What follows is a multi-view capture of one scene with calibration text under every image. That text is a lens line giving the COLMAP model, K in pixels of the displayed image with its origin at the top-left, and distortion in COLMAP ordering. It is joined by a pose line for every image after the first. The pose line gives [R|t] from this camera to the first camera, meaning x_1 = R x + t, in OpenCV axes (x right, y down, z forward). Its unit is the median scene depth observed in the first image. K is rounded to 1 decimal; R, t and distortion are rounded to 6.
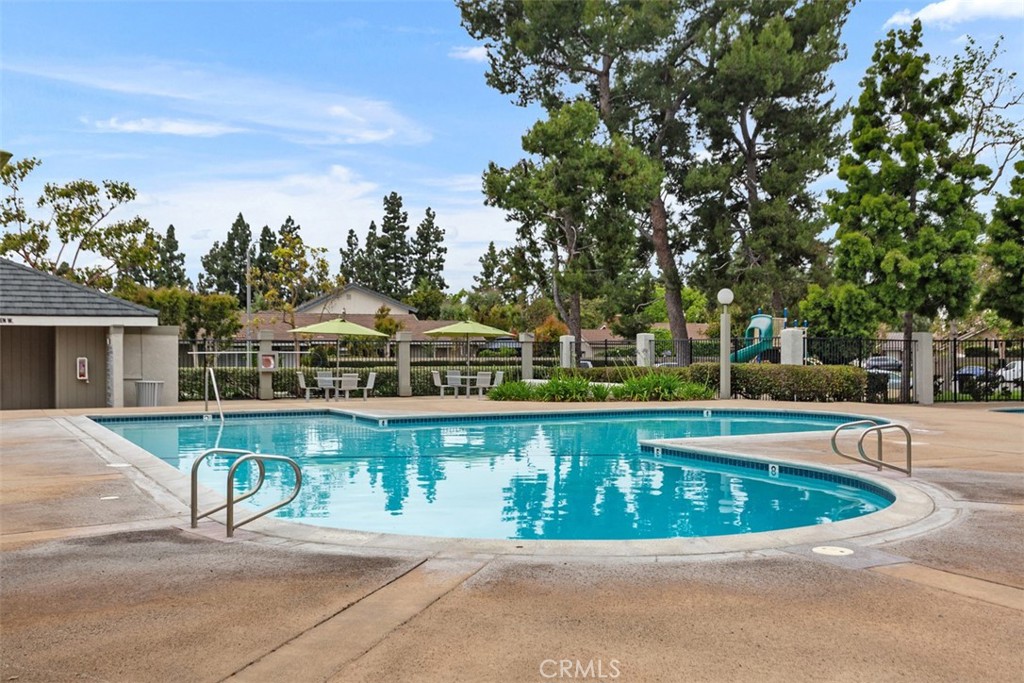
lens RADIAL K [[1064.2, 0, 512.2], [0, 1064.2, 344.9], [0, 0, 1]] dist [0.017574, 0.000000]
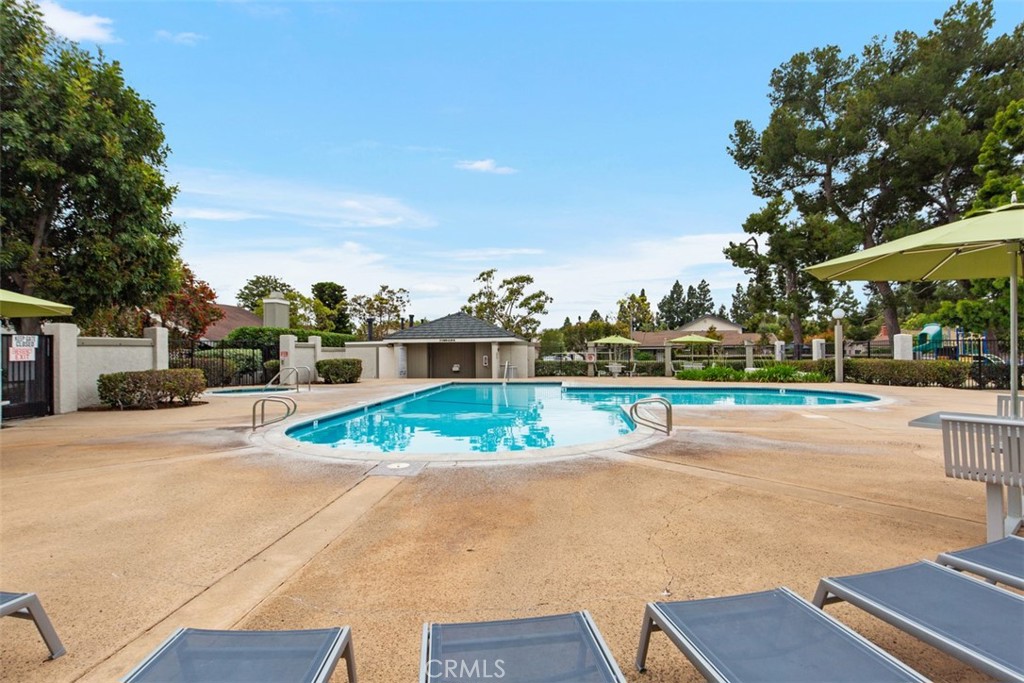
lens RADIAL K [[542.3, 0, 512.4], [0, 542.3, 340.8], [0, 0, 1]] dist [0.001257, -0.000150]
pose [[0.789875, -0.019708, -0.612951, 0.236978], [0.011750, 0.999786, -0.017004, -0.000054], [0.613156, 0.006229, 0.789938, 0.091295]]
